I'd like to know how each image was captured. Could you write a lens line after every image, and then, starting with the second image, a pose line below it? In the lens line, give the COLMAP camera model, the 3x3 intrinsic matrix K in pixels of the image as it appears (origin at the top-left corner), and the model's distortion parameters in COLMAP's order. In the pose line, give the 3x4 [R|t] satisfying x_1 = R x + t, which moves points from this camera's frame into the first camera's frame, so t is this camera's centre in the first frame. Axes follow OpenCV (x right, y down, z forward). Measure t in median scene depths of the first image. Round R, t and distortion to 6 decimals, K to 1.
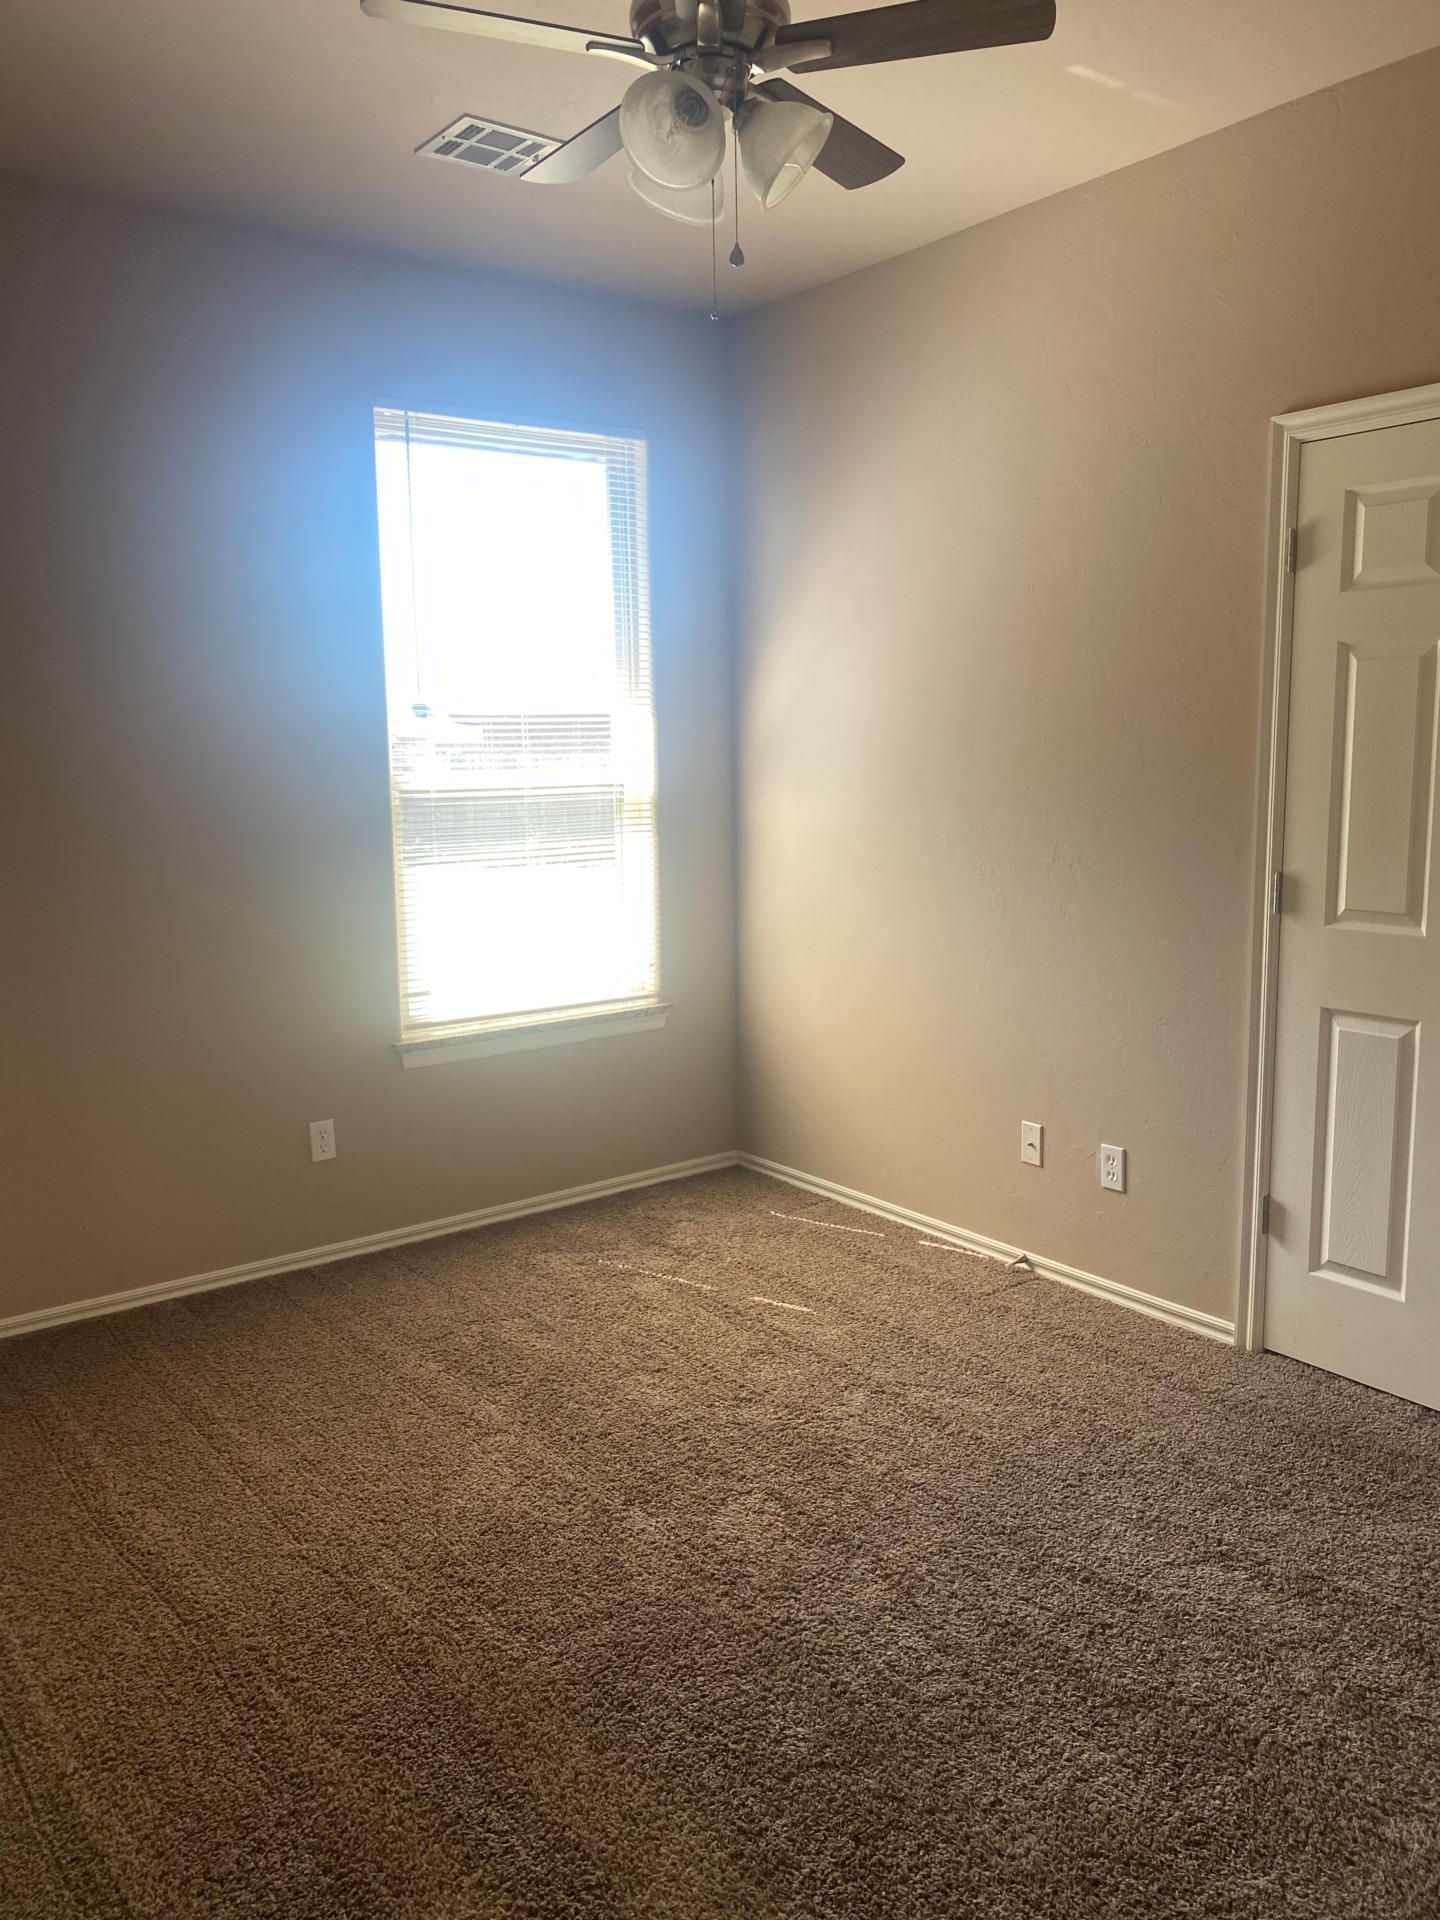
lens RADIAL K [[1455.5, 0, 720.0], [0, 1455.5, 960.0], [0, 0, 1]] dist [0.004898, 0.001781]
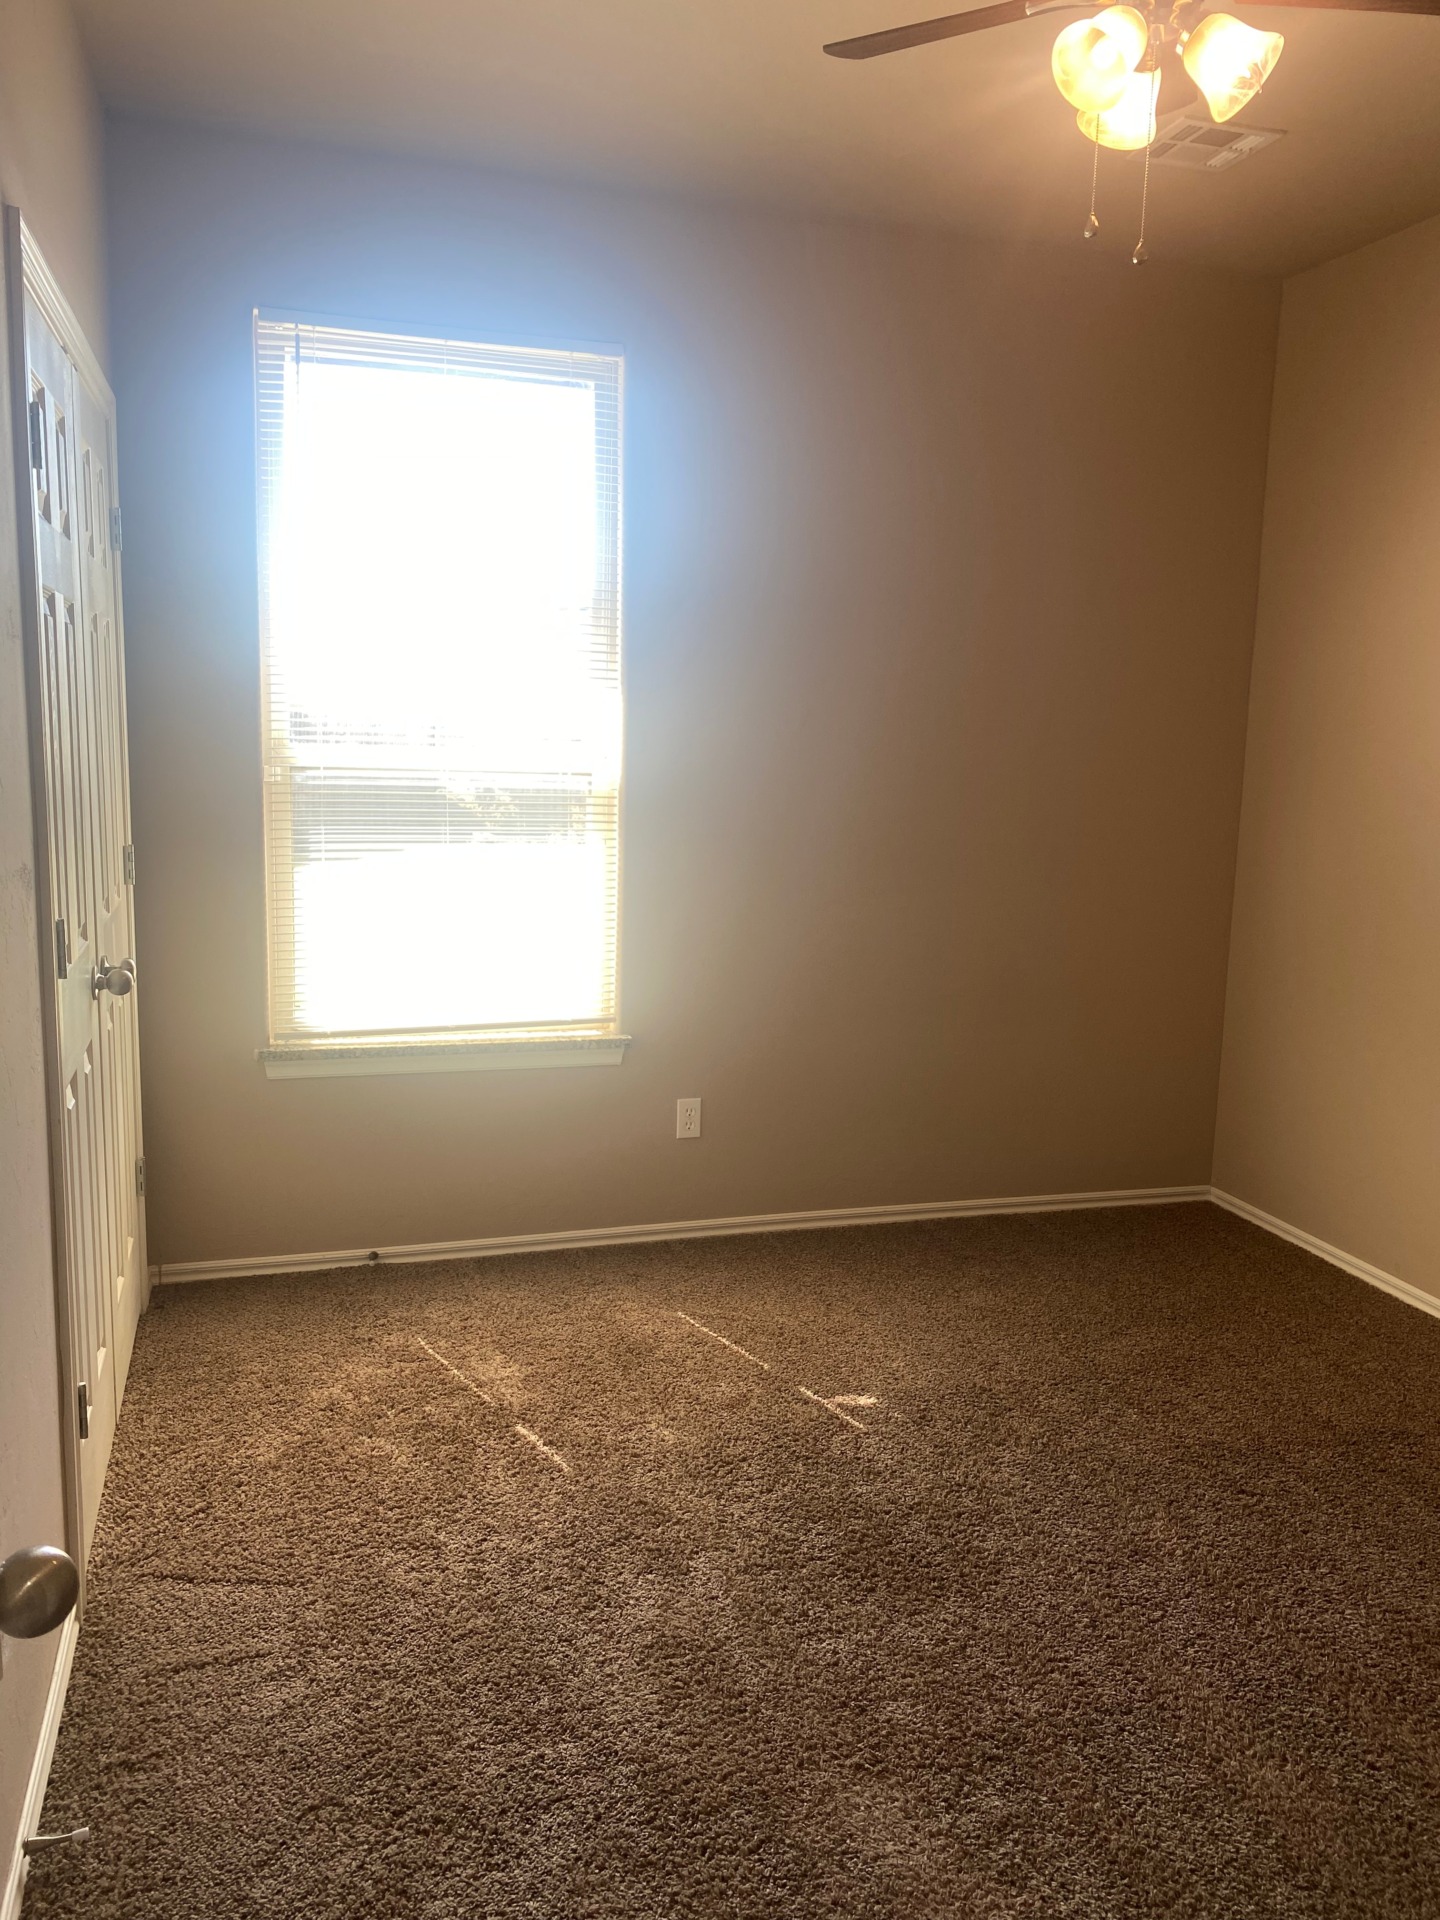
lens RADIAL K [[1465.4, 0, 720.0], [0, 1465.4, 960.0], [0, 0, 1]] dist [0.112153, -0.296182]
pose [[0.941004, 0.097174, -0.324143, 0.297819], [-0.095183, 0.995216, 0.022034, -0.039550], [0.324734, 0.010119, 0.945751, 0.222698]]
